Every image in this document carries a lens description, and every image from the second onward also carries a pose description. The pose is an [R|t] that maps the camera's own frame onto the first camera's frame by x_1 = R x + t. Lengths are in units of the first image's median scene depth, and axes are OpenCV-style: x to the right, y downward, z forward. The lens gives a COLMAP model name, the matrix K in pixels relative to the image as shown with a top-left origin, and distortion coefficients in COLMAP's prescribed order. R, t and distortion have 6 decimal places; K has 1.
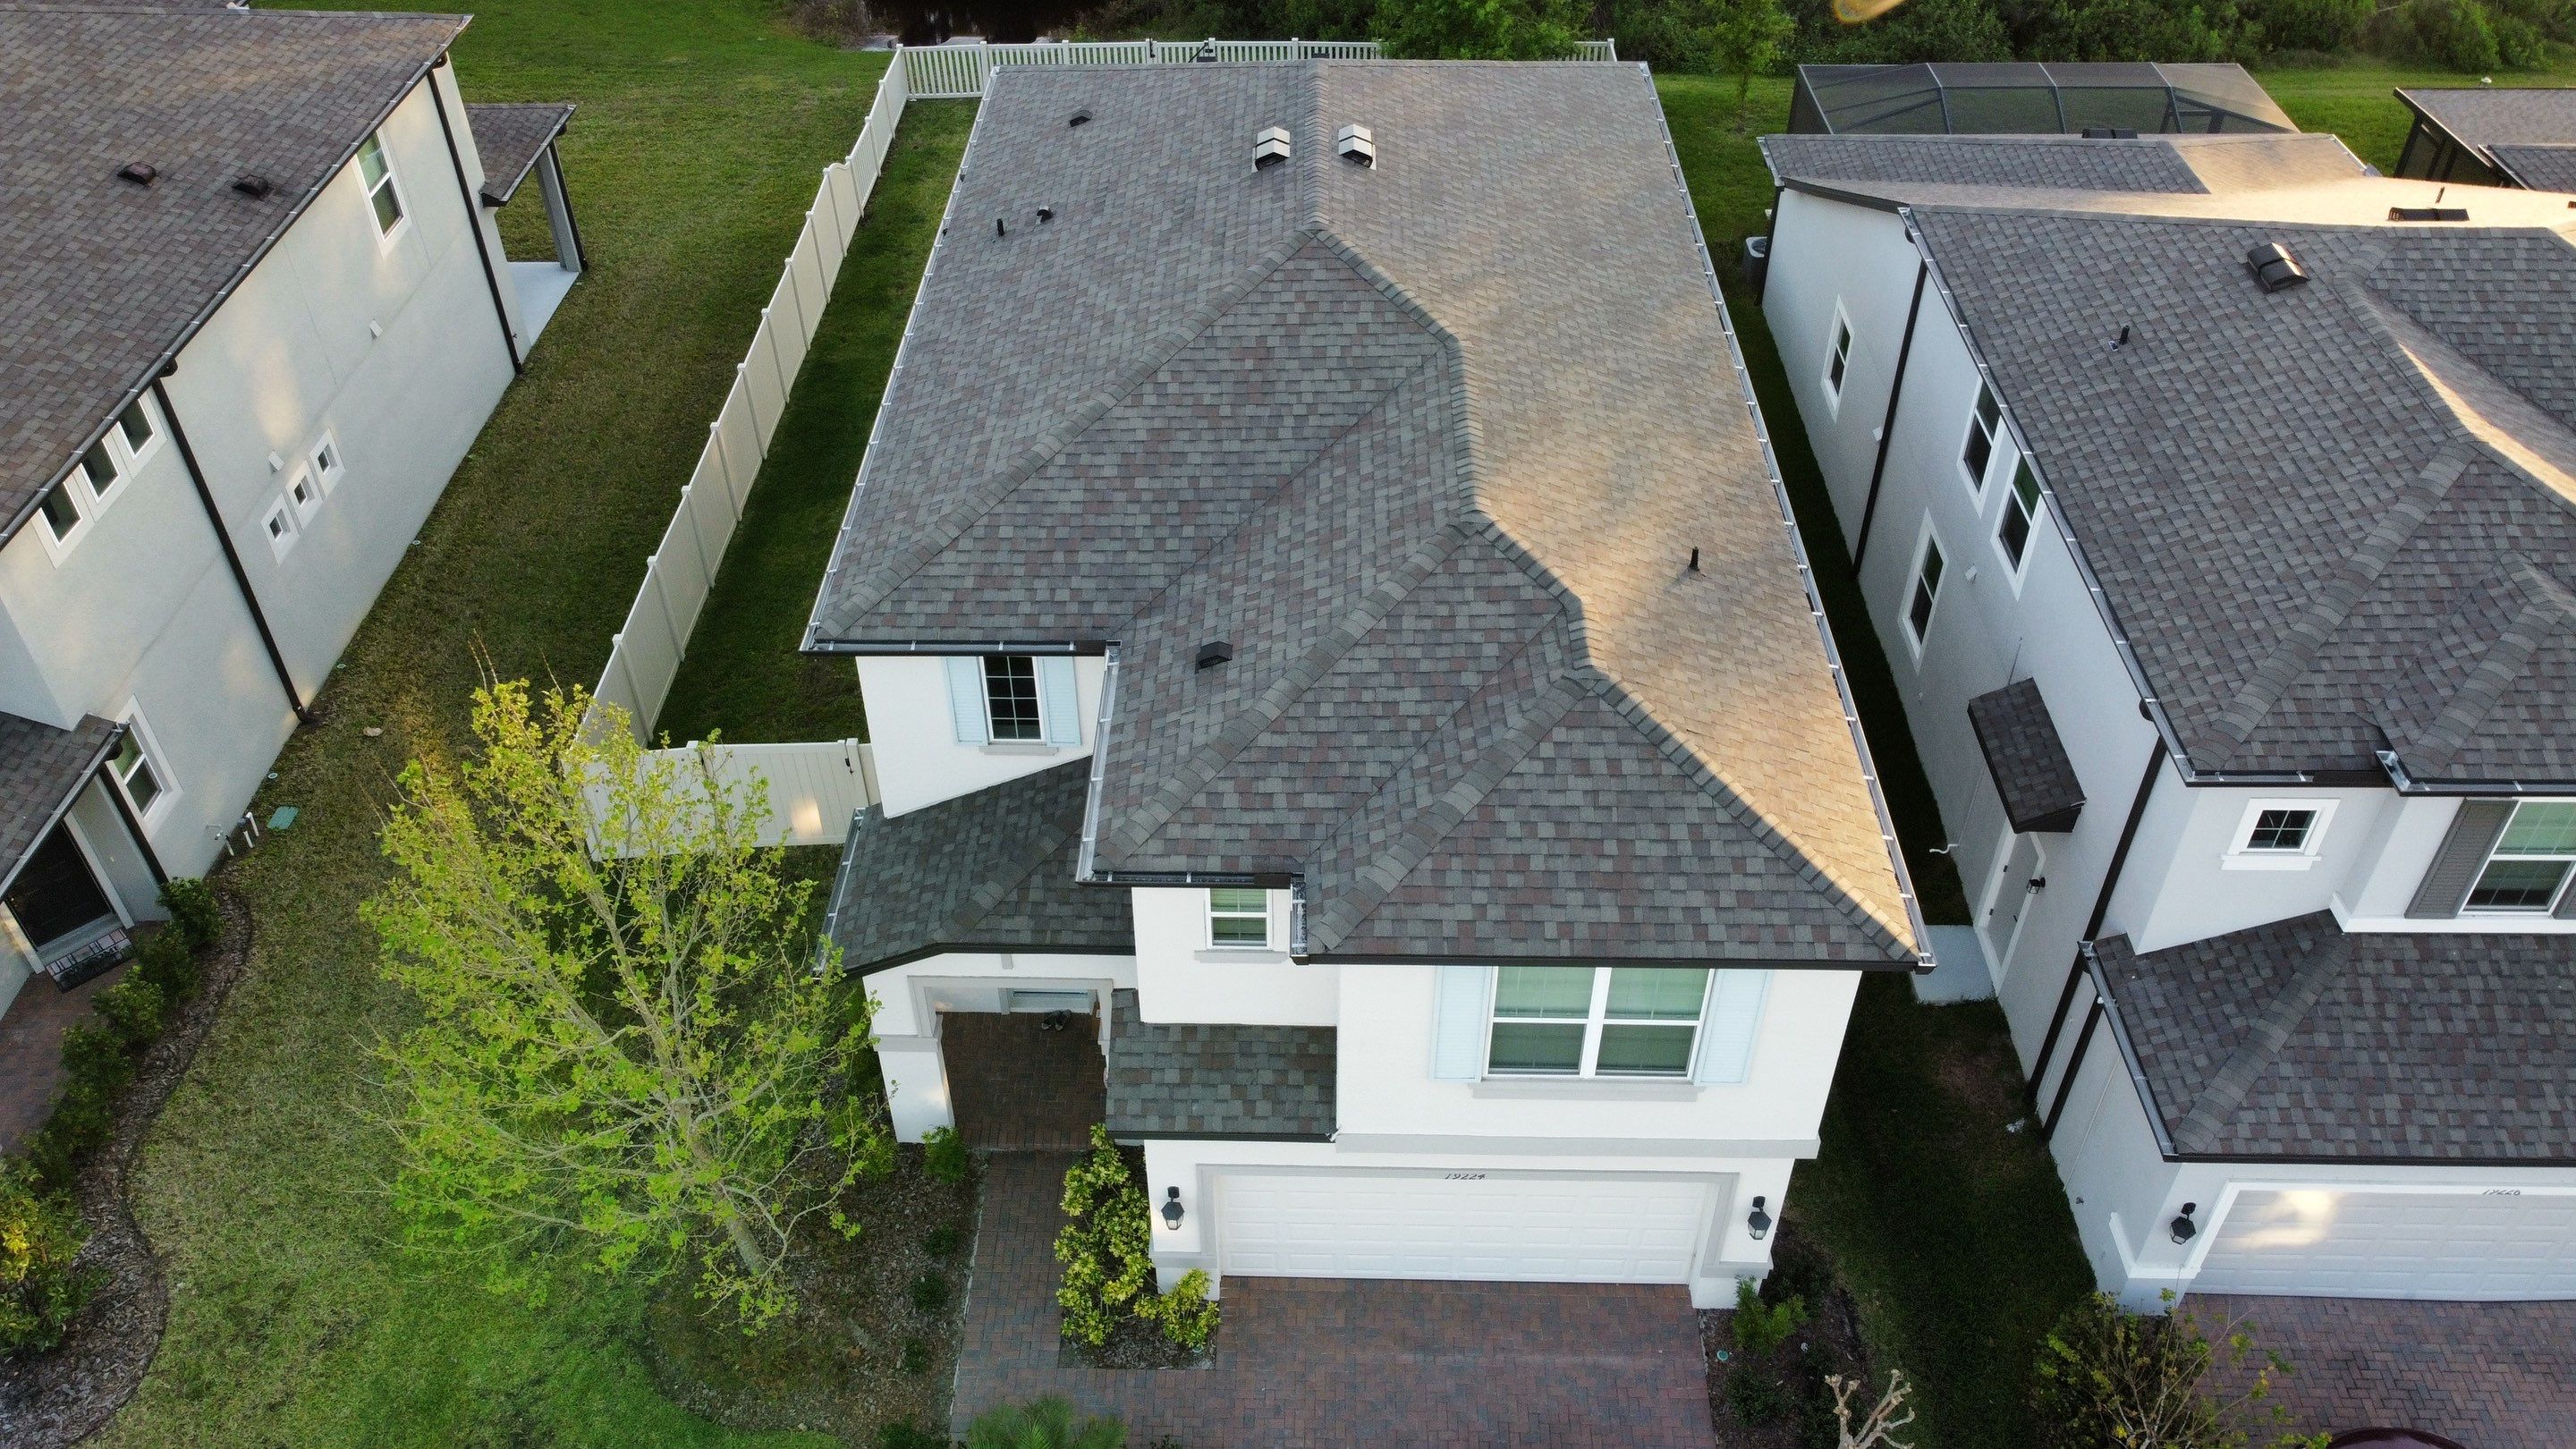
lens RADIAL K [[1960.3, 0, 1253.0], [0, 1960.3, 678.2], [0, 0, 1]] dist [-0.002292, -0.006117]
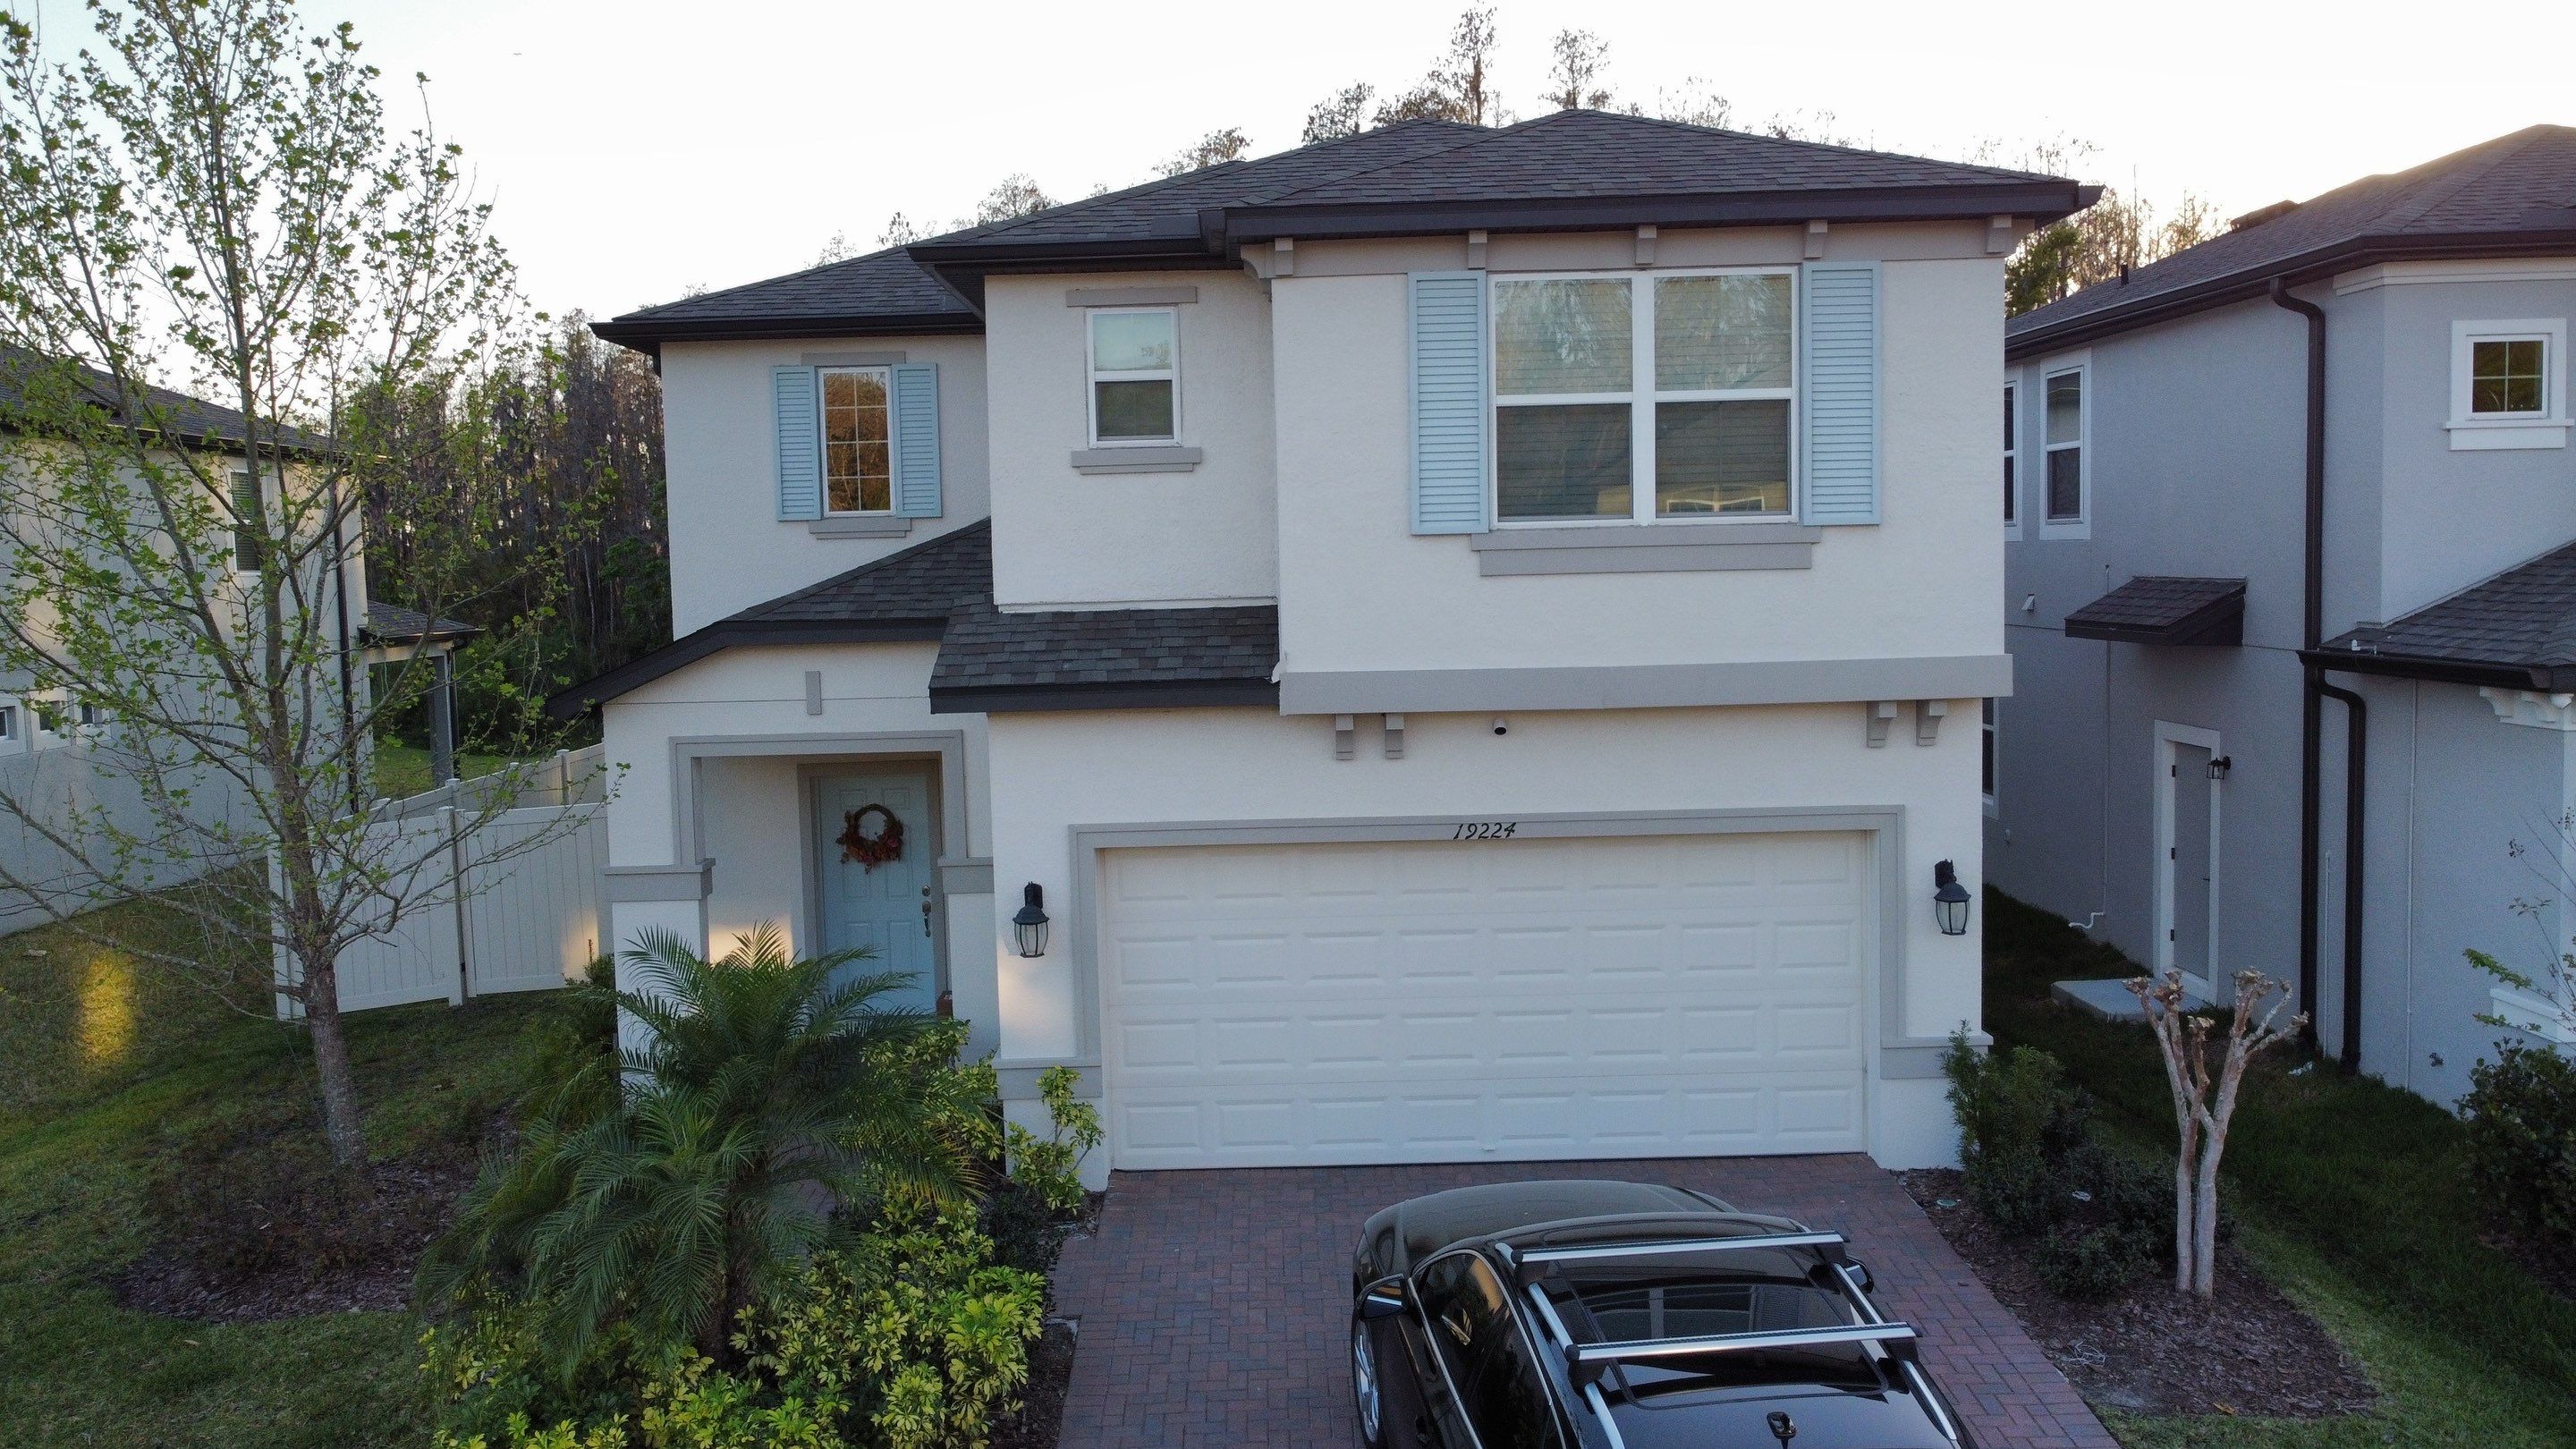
lens RADIAL K [[1954.5, 0, 1256.8], [0, 1954.5, 679.9], [0, 0, 1]] dist [0.004015, -0.012020]
pose [[0.999541, -0.012295, 0.027696, 0.014733], [0.026206, 0.809648, -0.586330, 0.558105], [-0.015215, 0.586787, 0.809598, 0.424660]]
